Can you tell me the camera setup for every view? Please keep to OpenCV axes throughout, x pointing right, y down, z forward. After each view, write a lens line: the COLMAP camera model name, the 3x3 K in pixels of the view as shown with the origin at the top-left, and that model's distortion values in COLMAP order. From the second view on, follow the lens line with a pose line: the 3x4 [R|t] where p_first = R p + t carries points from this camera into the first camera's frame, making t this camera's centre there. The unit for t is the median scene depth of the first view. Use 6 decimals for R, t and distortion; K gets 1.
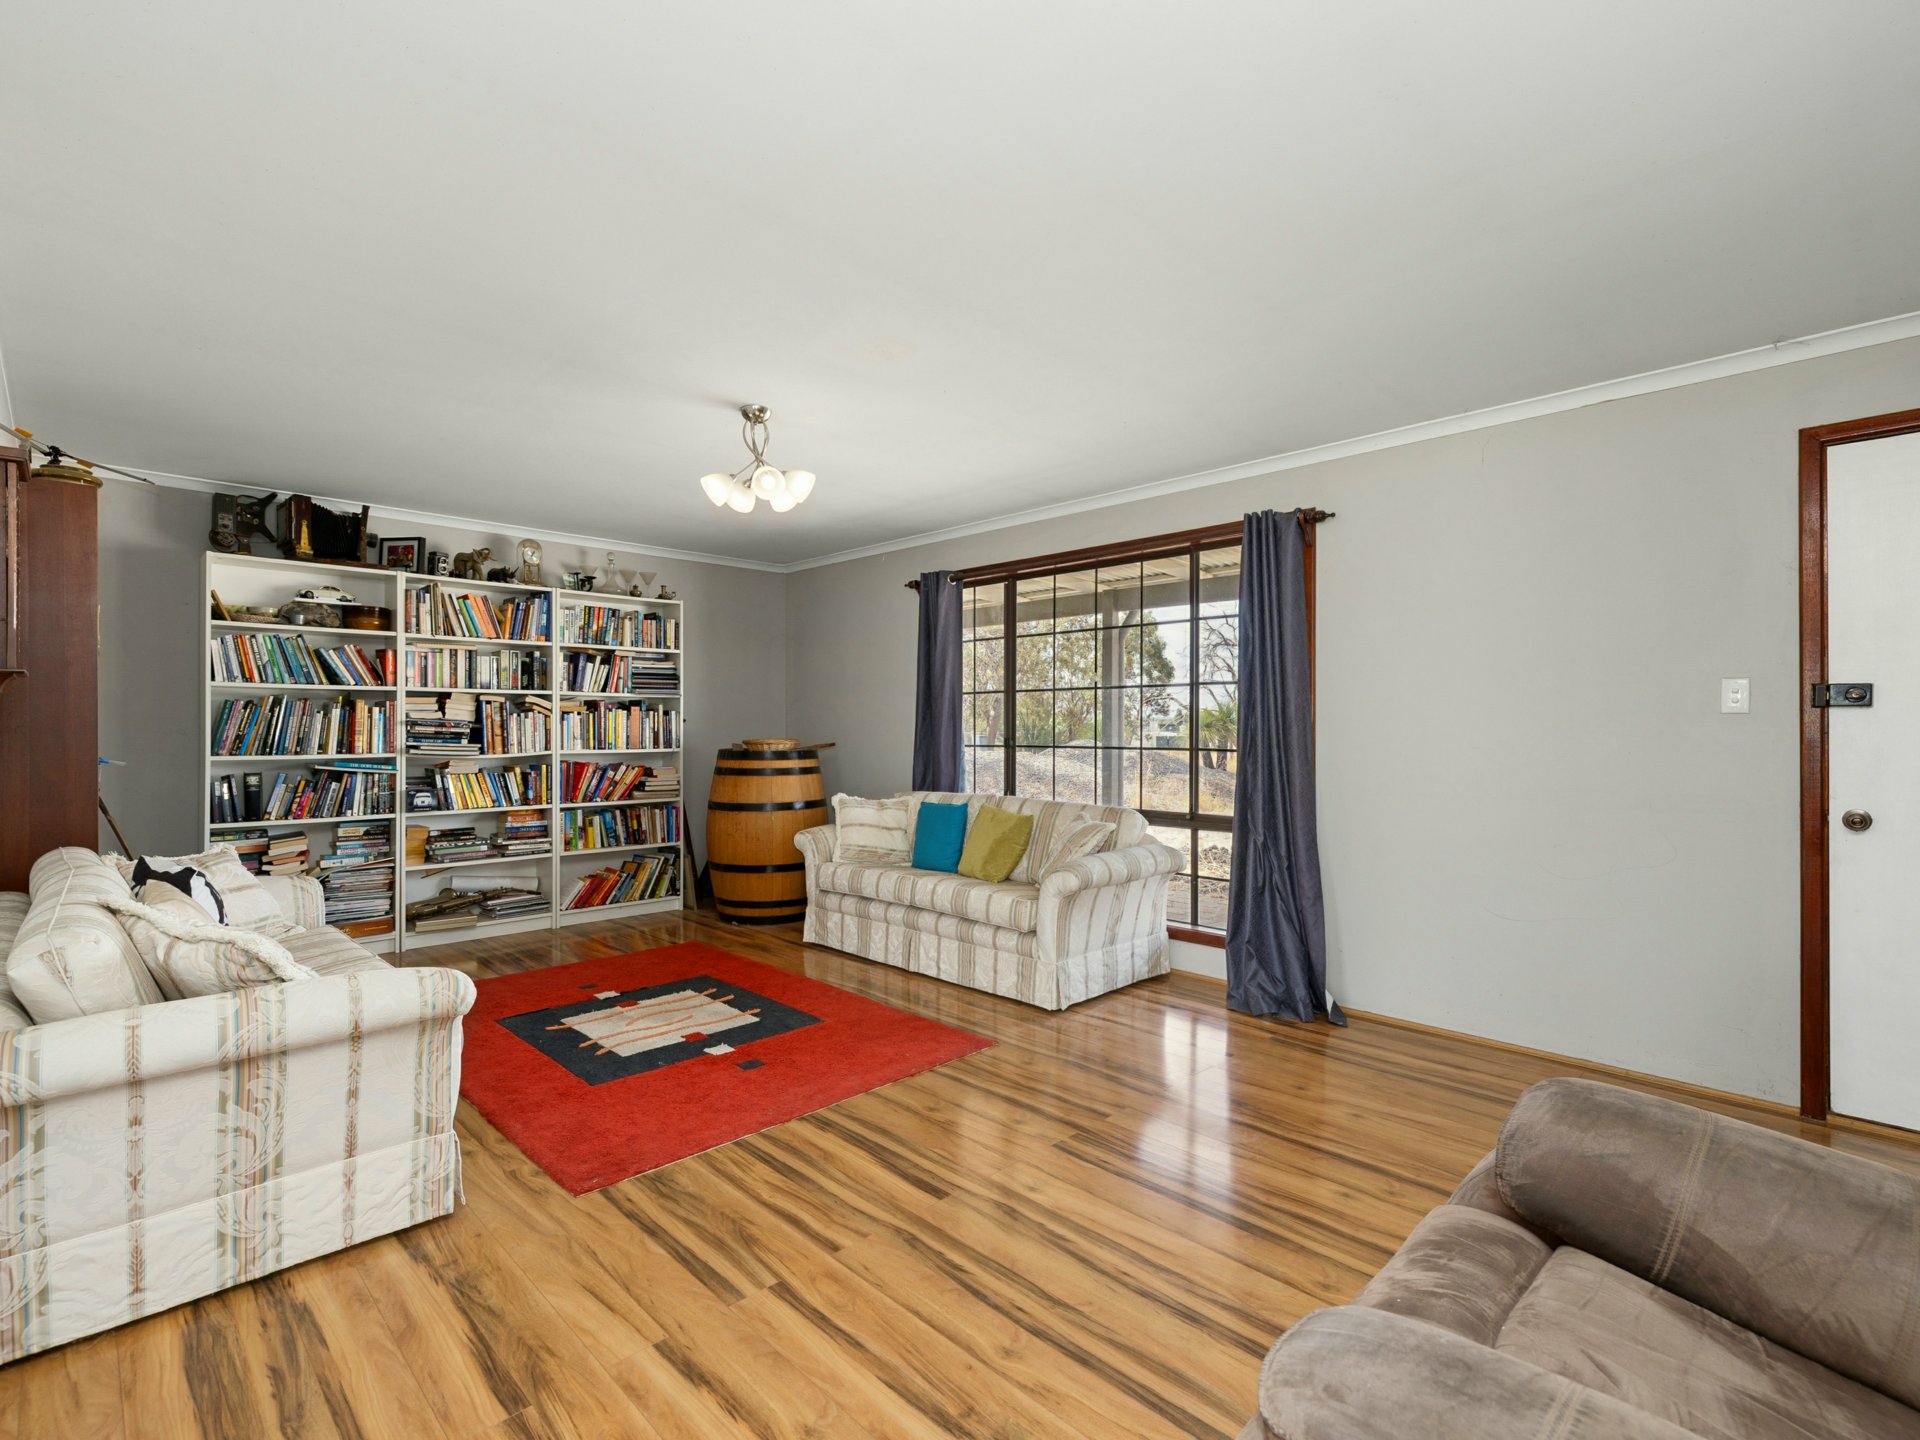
lens RADIAL K [[879.5, 0, 962.1], [0, 879.5, 722.1], [0, 0, 1]] dist [-0.003314, 0.000057]
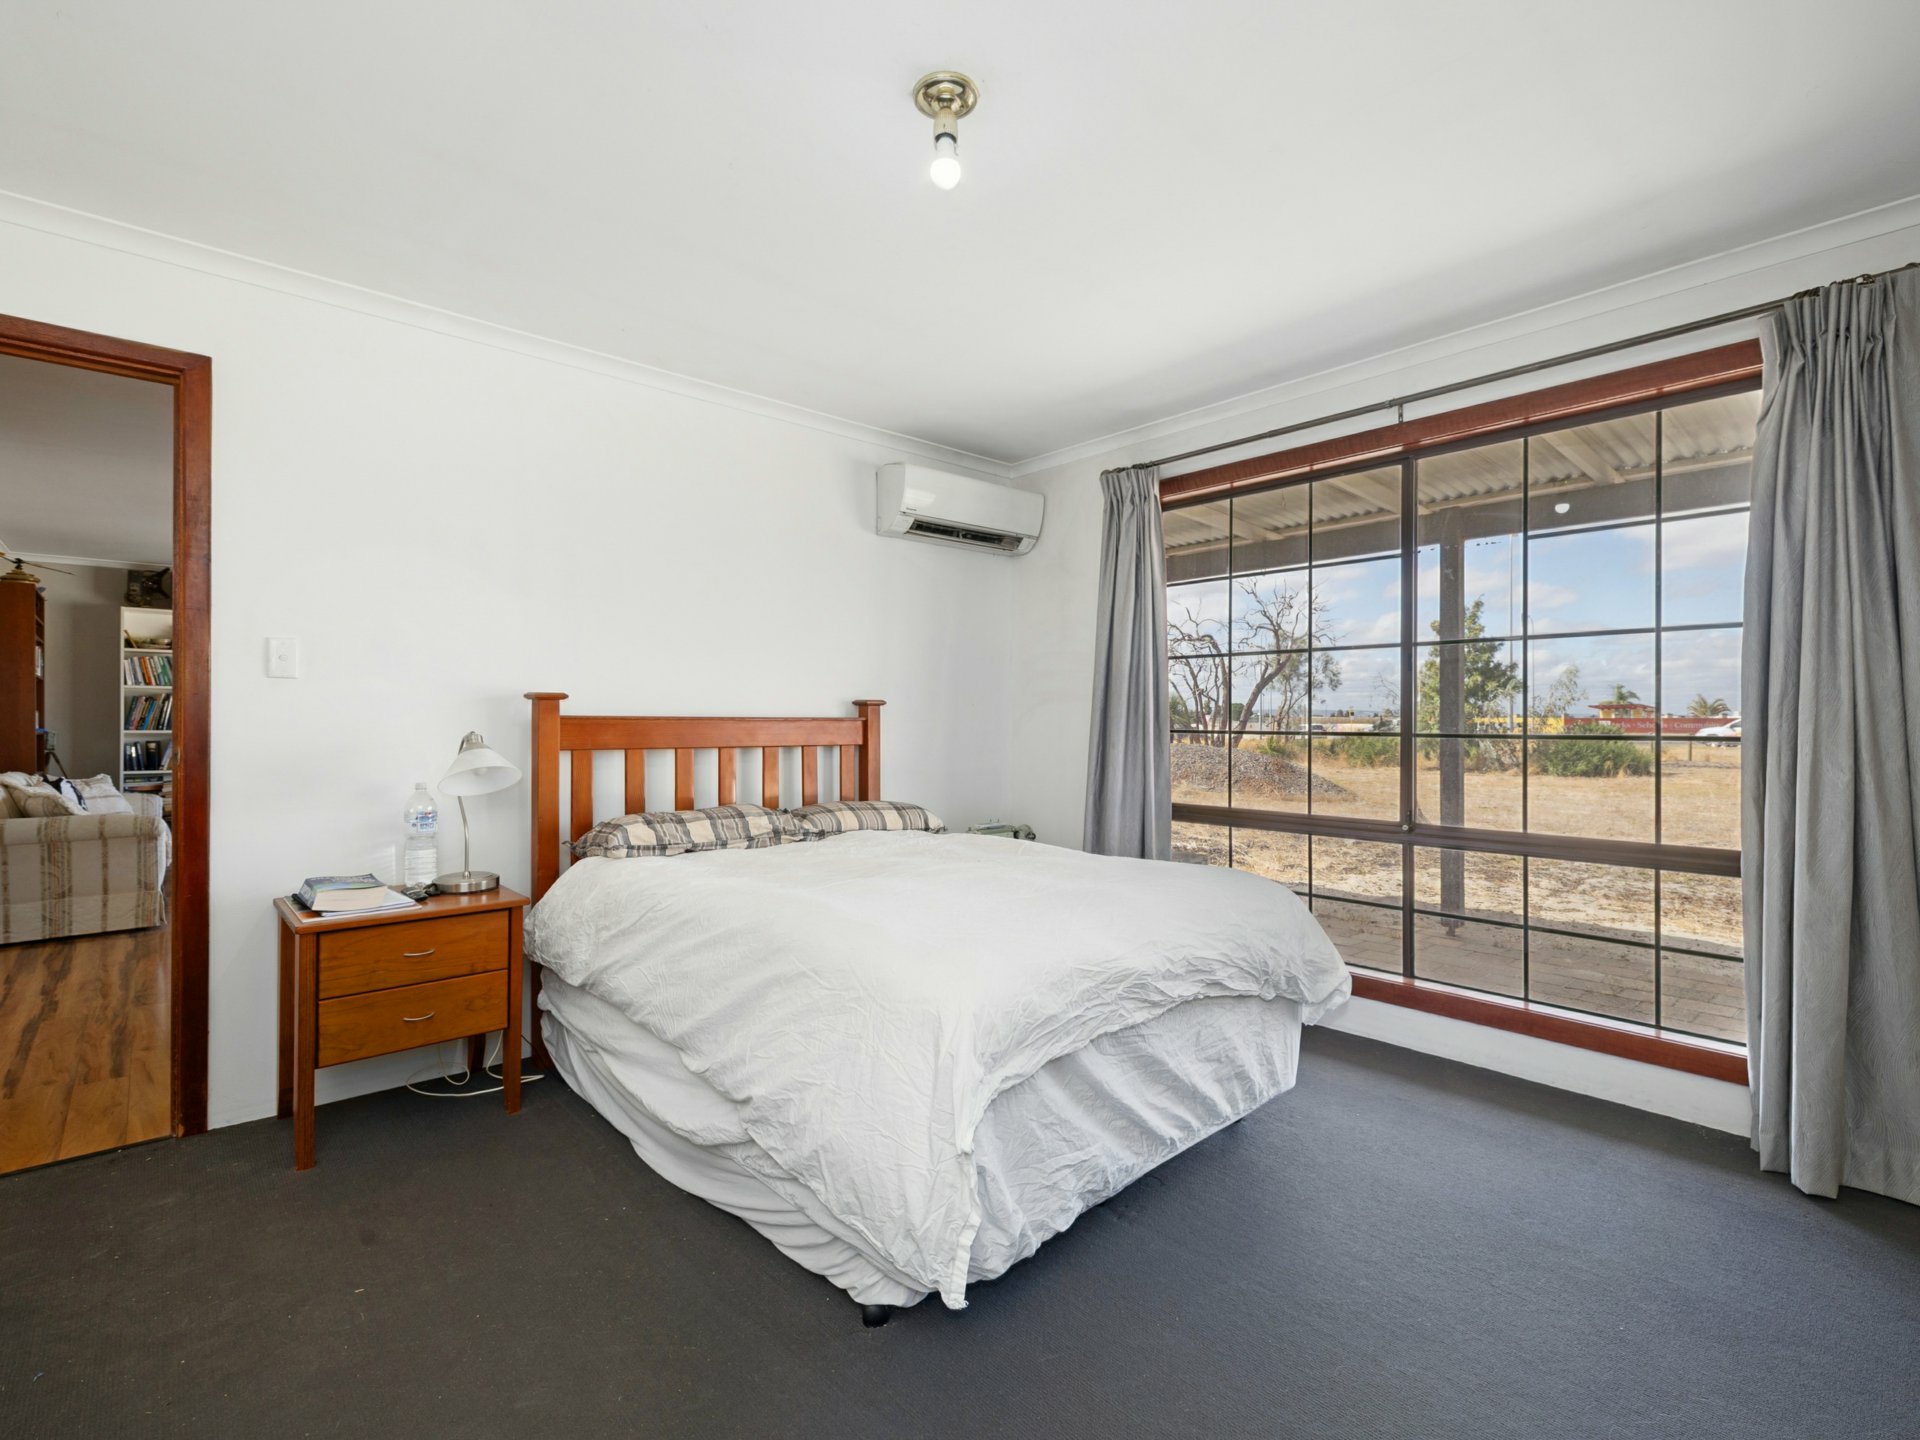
lens RADIAL K [[879.5, 0, 960.9], [0, 879.5, 720.2], [0, 0, 1]] dist [-0.003314, 0.000057]
pose [[0.998726, 0.001470, -0.050435, 0.805879], [-0.001349, 0.999996, 0.002446, 0.013876], [0.050438, -0.002375, 0.998724, -0.575482]]
